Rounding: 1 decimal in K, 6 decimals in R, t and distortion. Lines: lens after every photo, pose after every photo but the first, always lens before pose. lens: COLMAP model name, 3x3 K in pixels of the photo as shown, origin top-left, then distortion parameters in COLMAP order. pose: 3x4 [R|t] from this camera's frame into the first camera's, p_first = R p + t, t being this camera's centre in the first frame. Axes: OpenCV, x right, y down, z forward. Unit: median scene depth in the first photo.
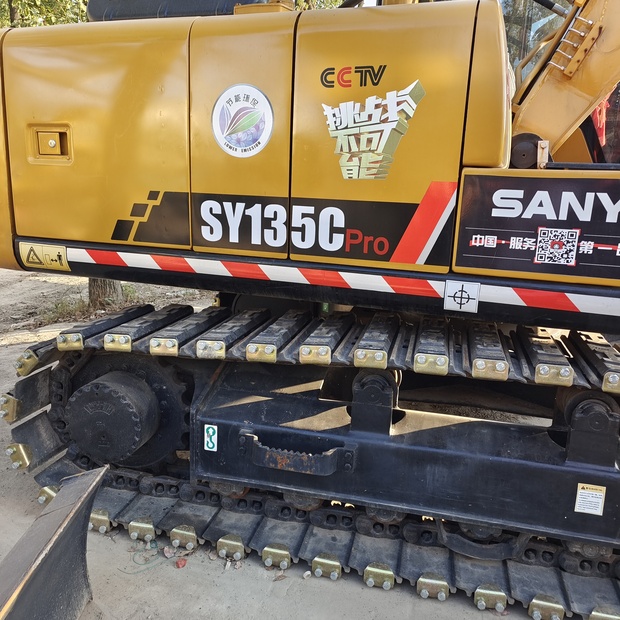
lens RADIAL K [[558.6, 0, 310.8], [0, 558.6, 310.5], [0, 0, 1]] dist [0.025550, 0.003789]
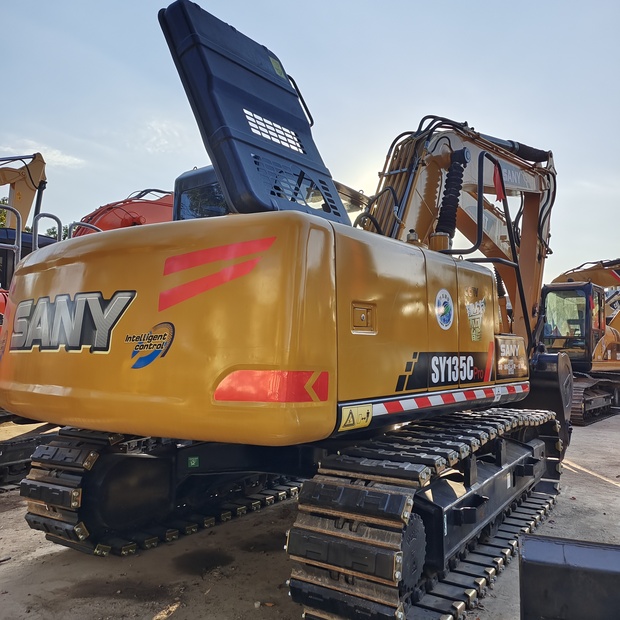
lens RADIAL K [[558.6, 0, 308.4], [0, 558.6, 312.4], [0, 0, 1]] dist [0.025550, 0.003789]
pose [[0.337250, 0.030186, 0.940931, -1.784550], [0.227366, 0.967286, -0.112525, -0.223592], [-0.913546, 0.251885, 0.319354, 0.808925]]
